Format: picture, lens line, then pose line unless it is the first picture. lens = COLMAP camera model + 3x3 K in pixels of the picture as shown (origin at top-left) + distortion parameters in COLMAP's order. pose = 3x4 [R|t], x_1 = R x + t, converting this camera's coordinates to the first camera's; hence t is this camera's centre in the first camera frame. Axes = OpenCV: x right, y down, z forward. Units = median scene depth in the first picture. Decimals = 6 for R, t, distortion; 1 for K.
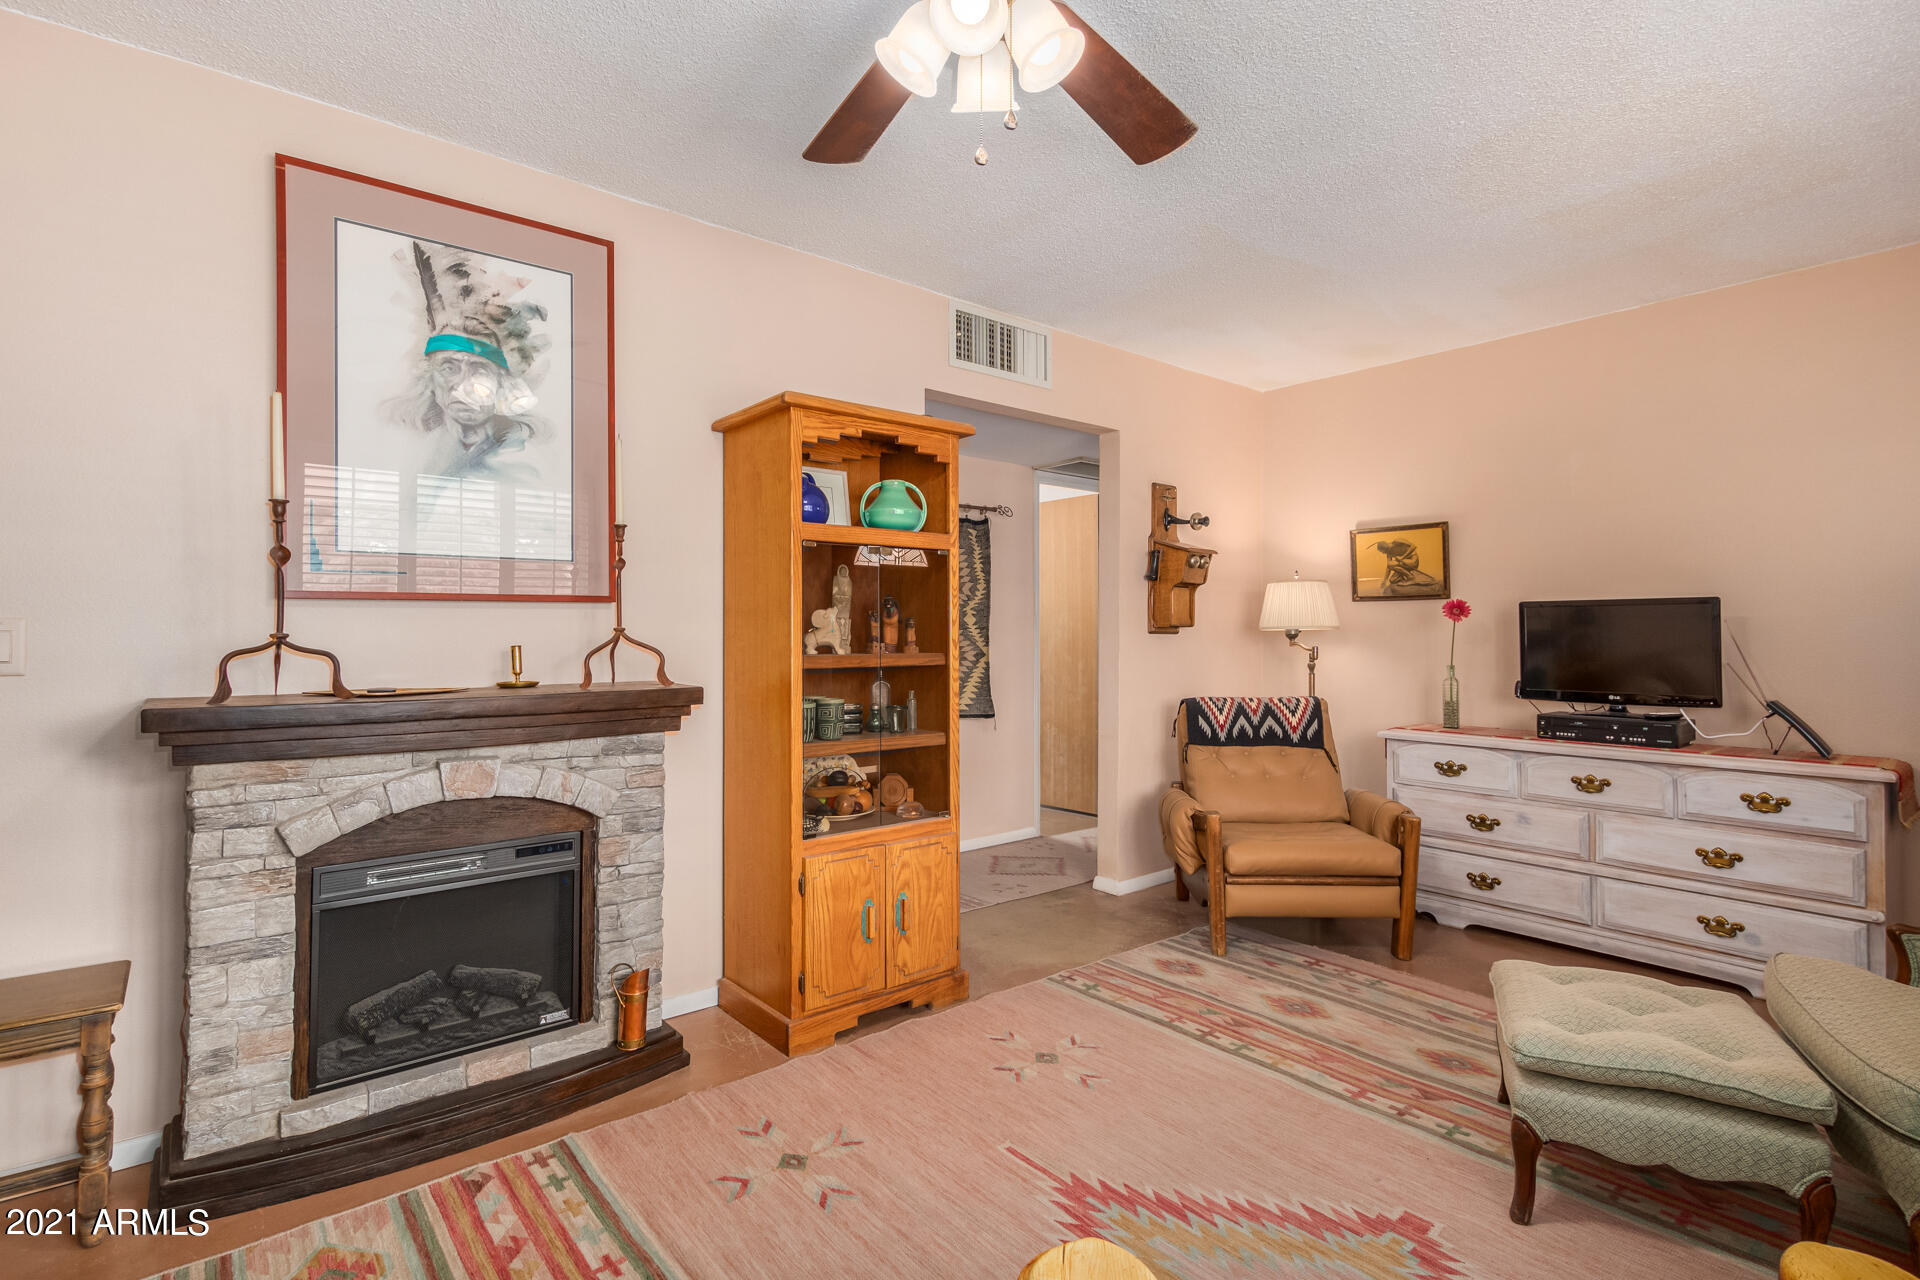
lens RADIAL K [[929.3, 0, 956.9], [0, 929.3, 622.7], [0, 0, 1]] dist [0.005570, 0.000512]
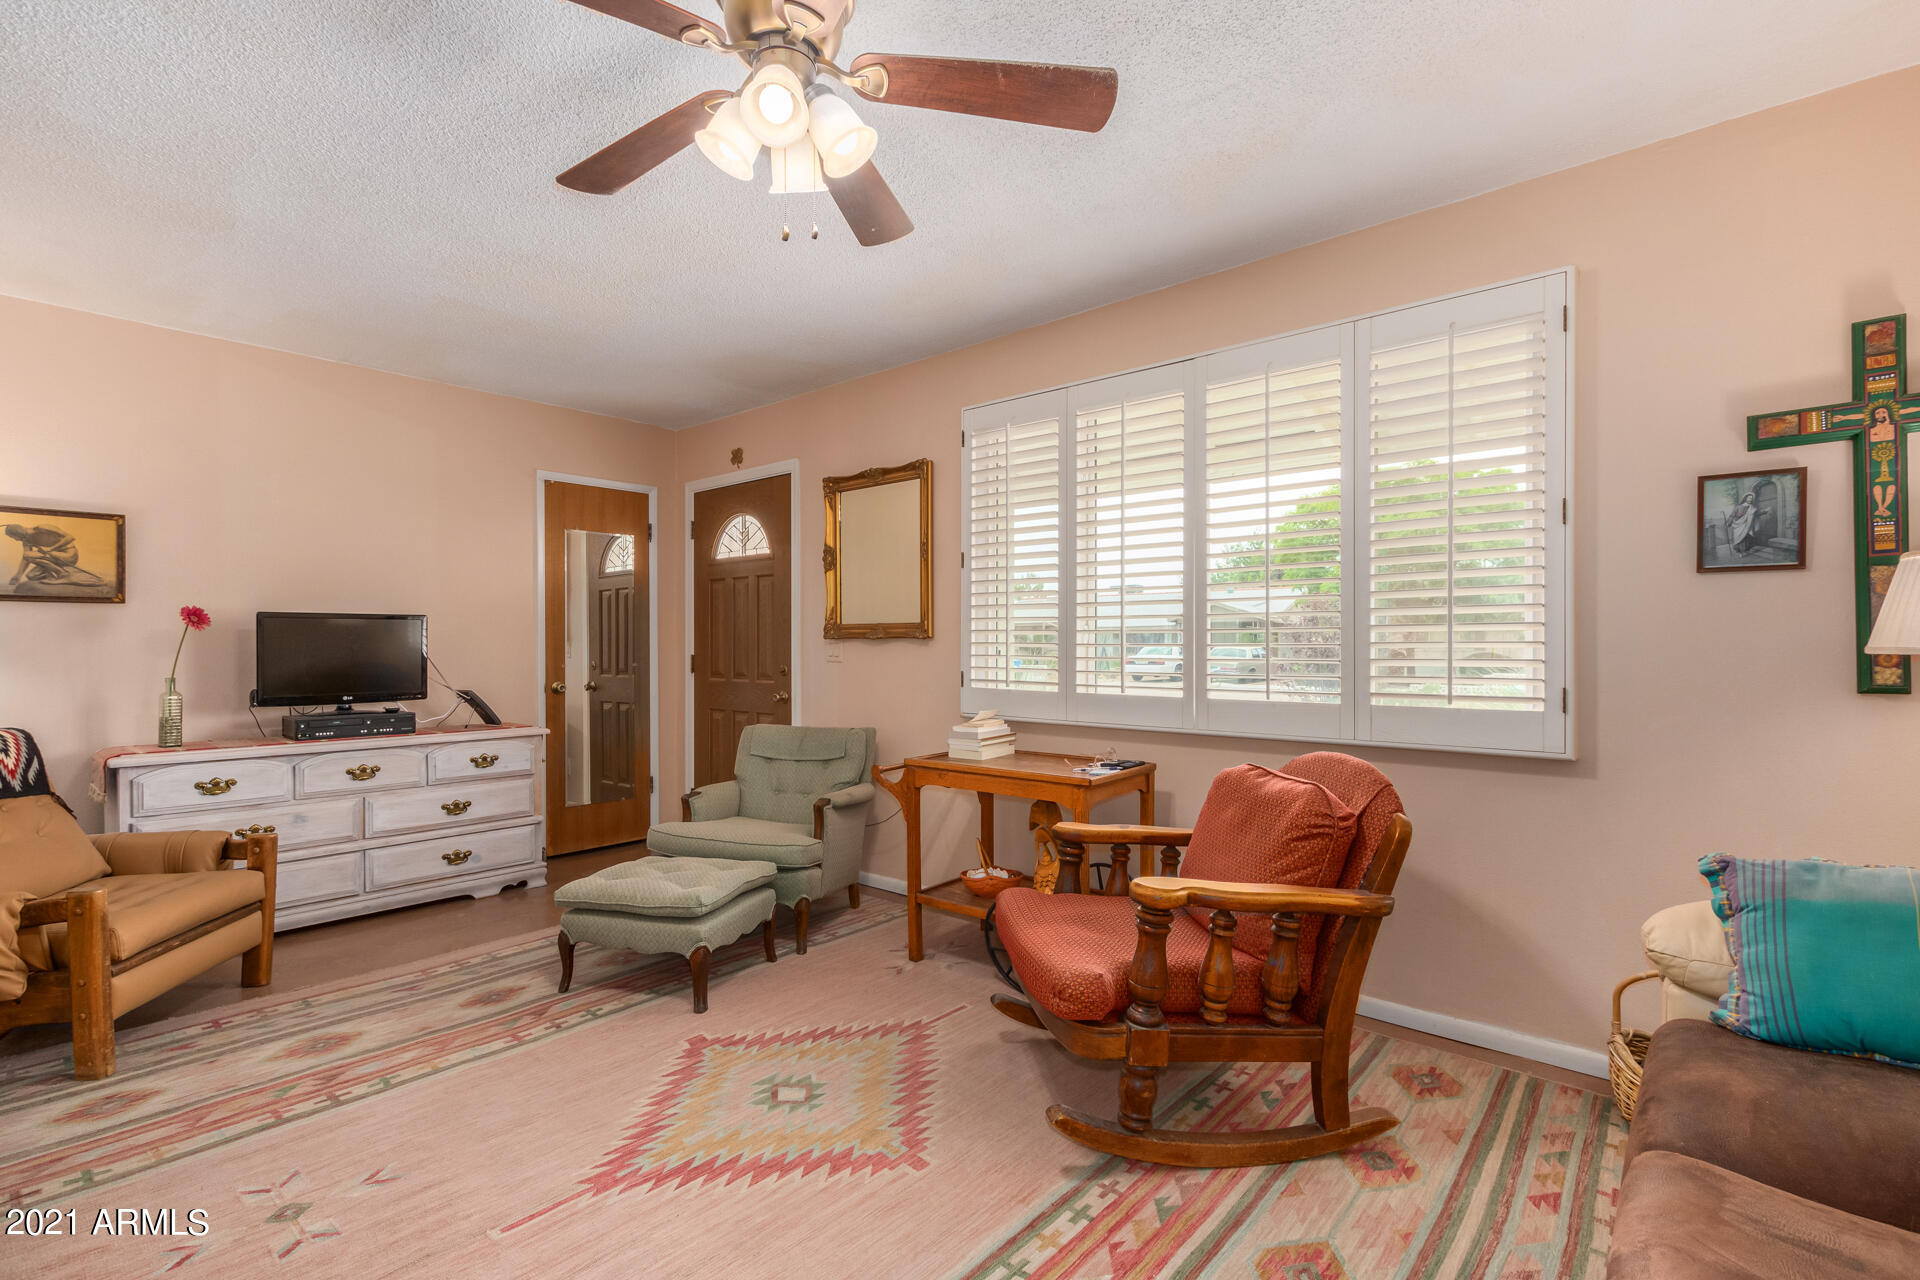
lens RADIAL K [[861.8, 0, 964.0], [0, 861.8, 649.0], [0, 0, 1]] dist [-0.004338, -0.001180]
pose [[-0.159765, -0.007657, 0.987125, -0.548849], [-0.010302, 0.999928, 0.006089, 0.005813], [-0.987101, -0.009197, -0.159833, 0.480704]]
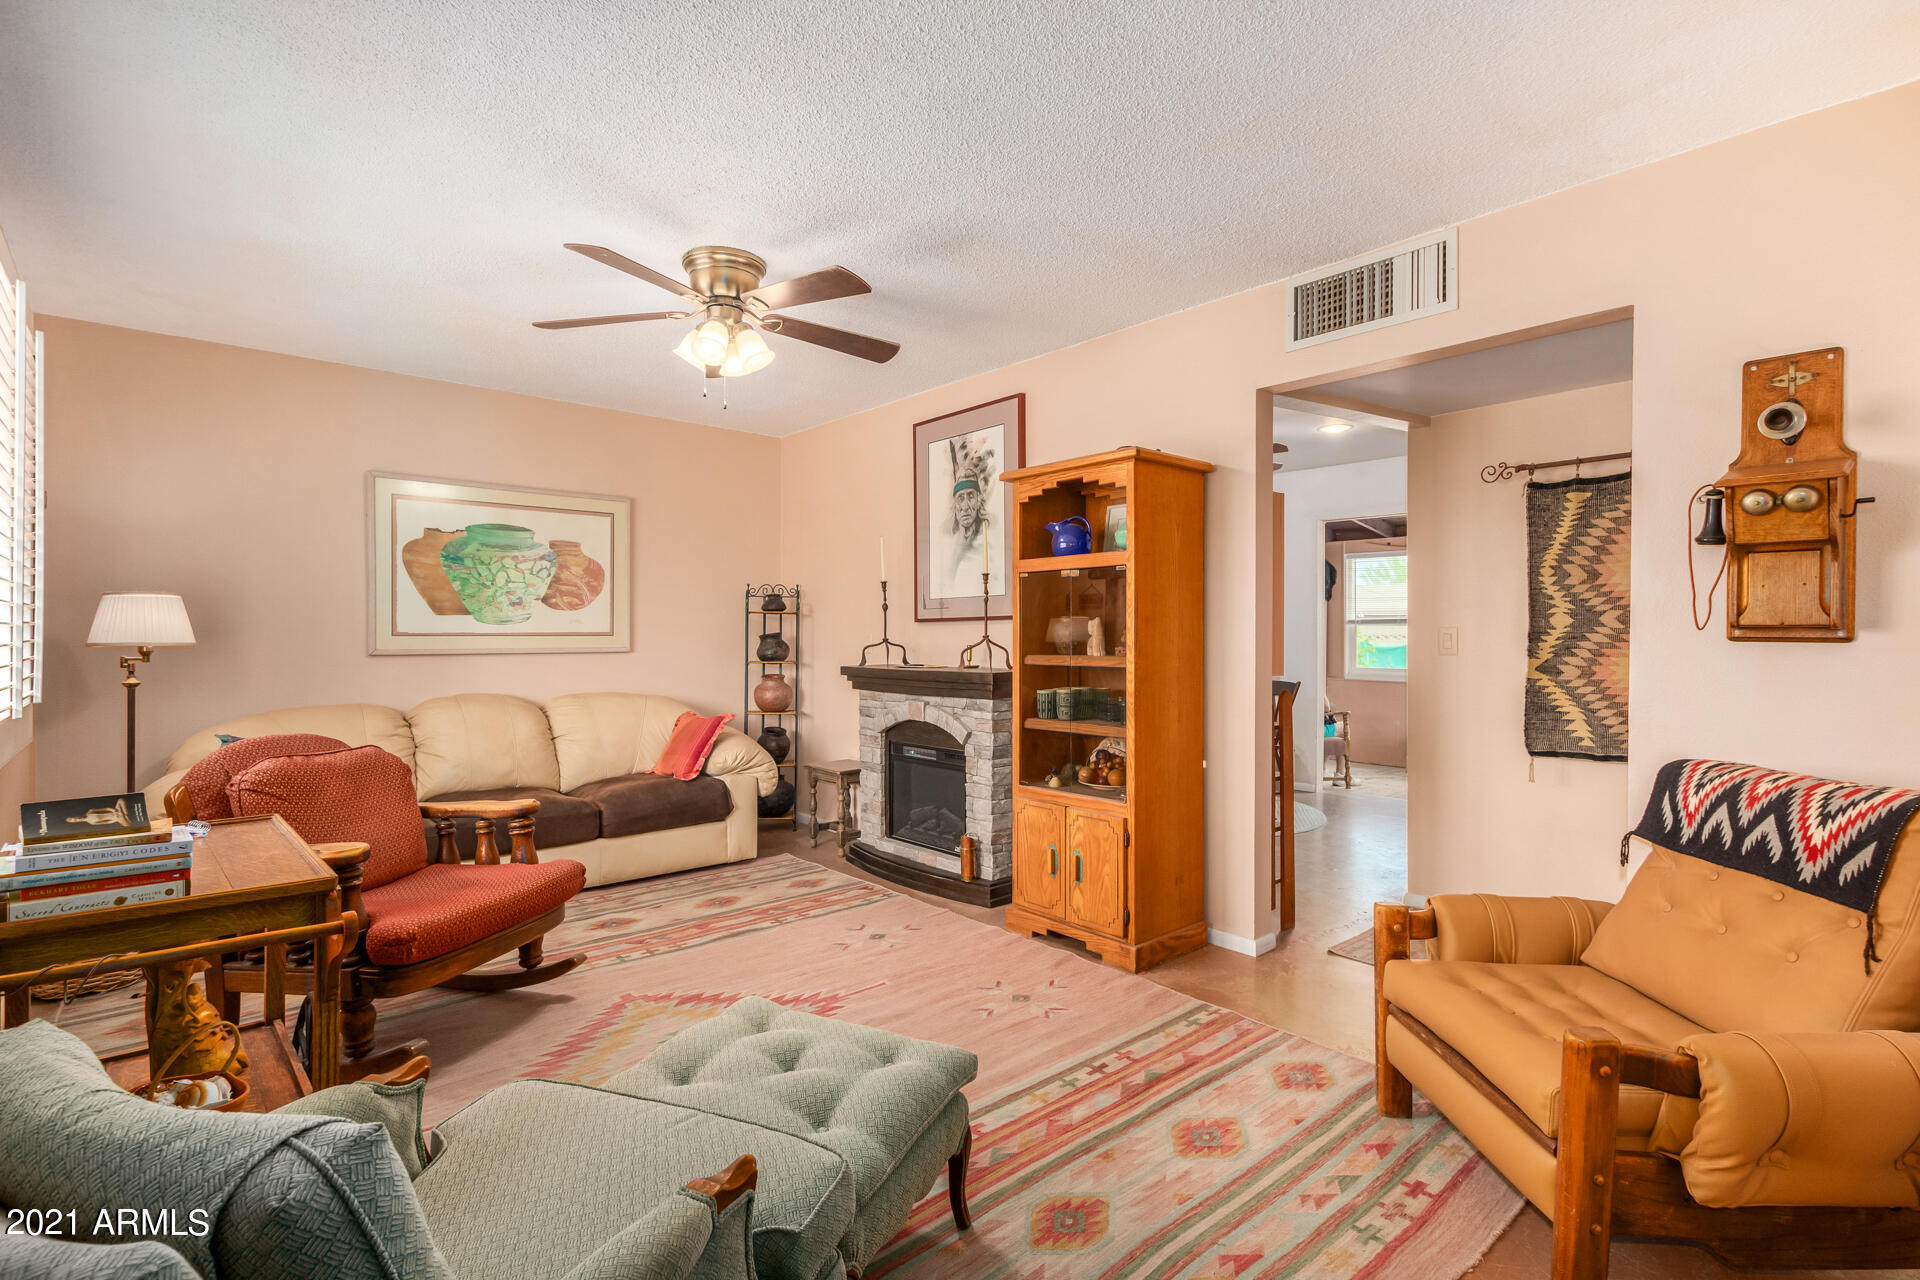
lens RADIAL K [[929.3, 0, 960.0], [0, 929.3, 634.7], [0, 0, 1]] dist [0.005570, 0.000512]
pose [[0.015877, -0.000843, -0.999874, 1.058462], [0.011560, 0.999933, -0.000660, 0.004247], [0.999807, -0.011548, 0.015886, 0.751852]]
